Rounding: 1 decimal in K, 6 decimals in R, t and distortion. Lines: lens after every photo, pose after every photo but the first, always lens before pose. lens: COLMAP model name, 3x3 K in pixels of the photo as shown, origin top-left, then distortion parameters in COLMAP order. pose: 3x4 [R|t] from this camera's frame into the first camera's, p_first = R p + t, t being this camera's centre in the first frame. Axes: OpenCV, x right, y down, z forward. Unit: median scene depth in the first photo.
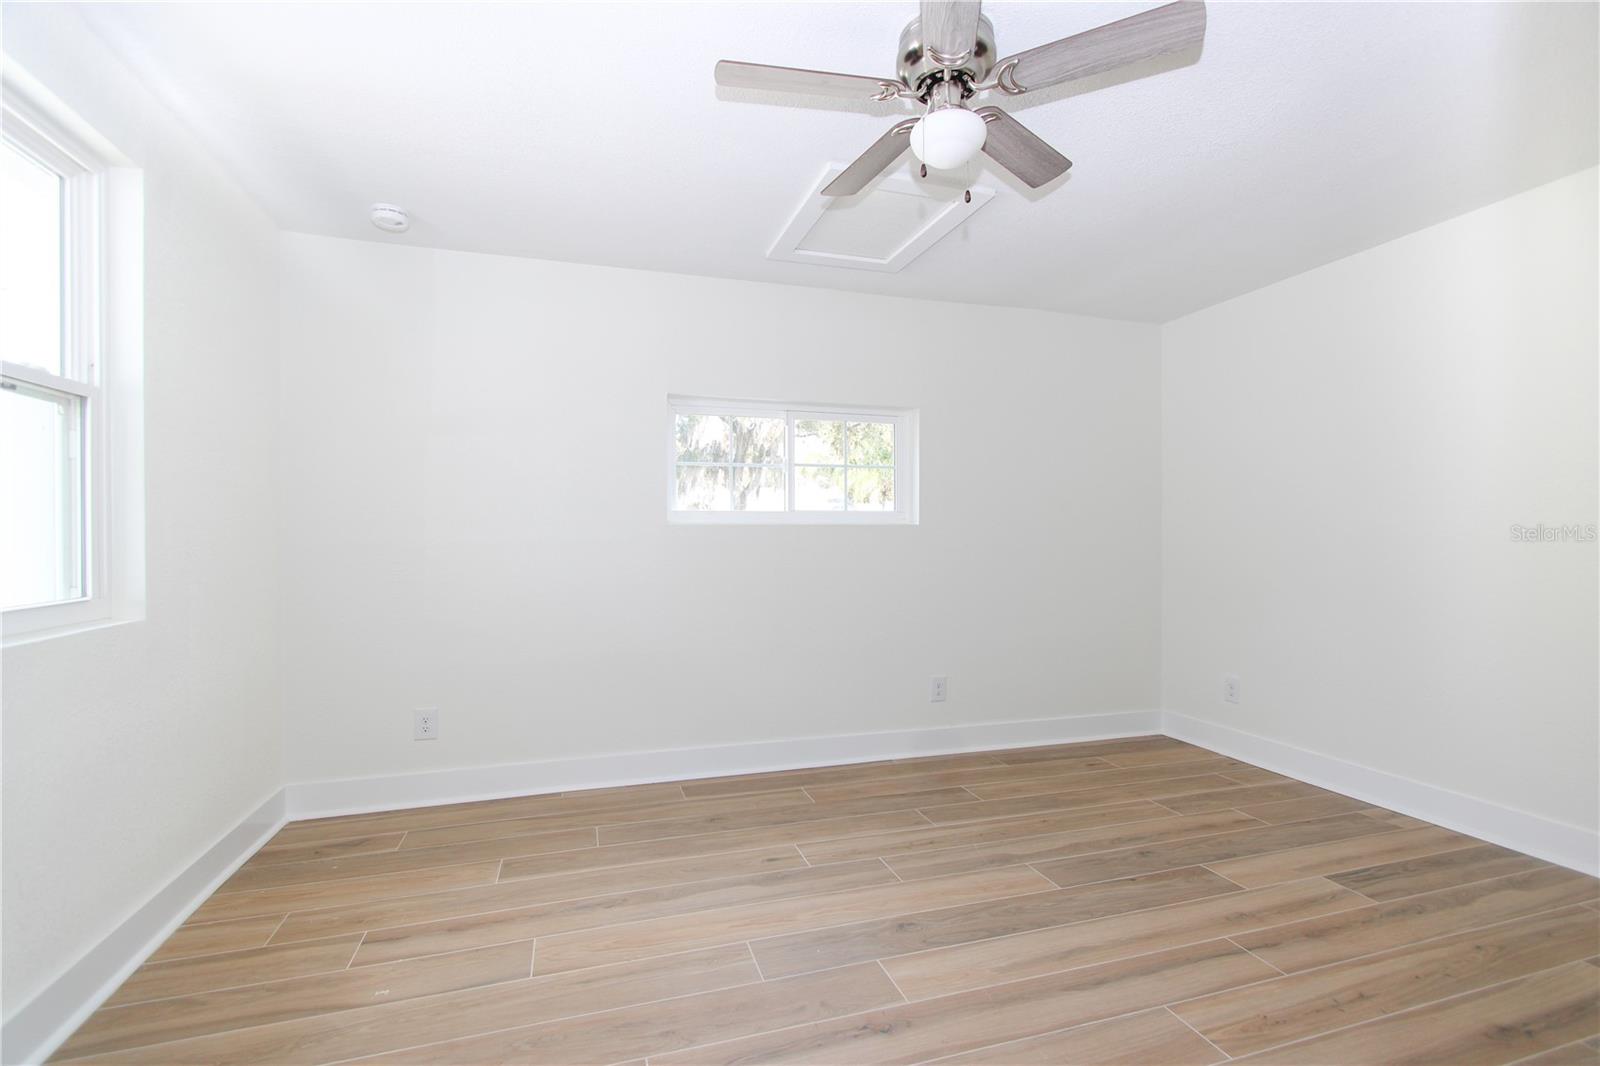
lens RADIAL K [[739.4, 0, 804.0], [0, 739.4, 534.5], [0, 0, 1]] dist [-0.008826, -0.000530]
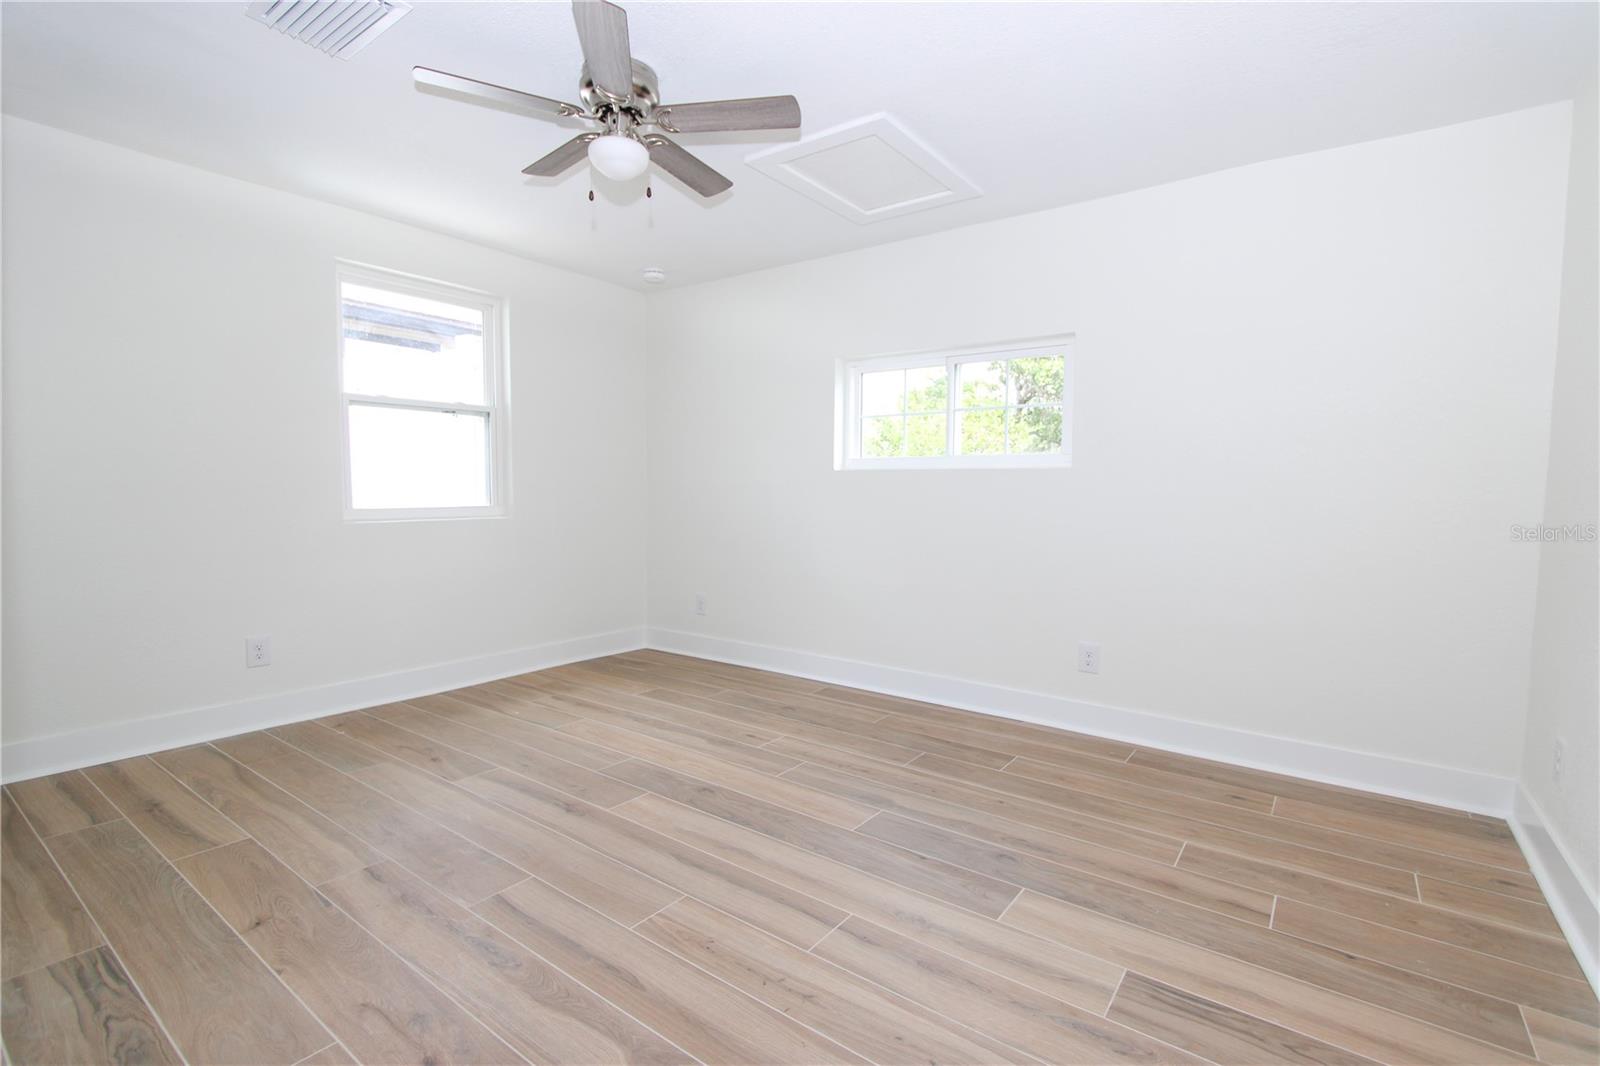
lens RADIAL K [[739.4, 0, 809.7], [0, 739.4, 532.4], [0, 0, 1]] dist [-0.008826, -0.000530]
pose [[0.586220, 0.052353, -0.808459, 0.909784], [-0.005844, 0.998157, 0.060400, 0.016696], [0.810131, -0.030683, 0.585445, 0.319131]]
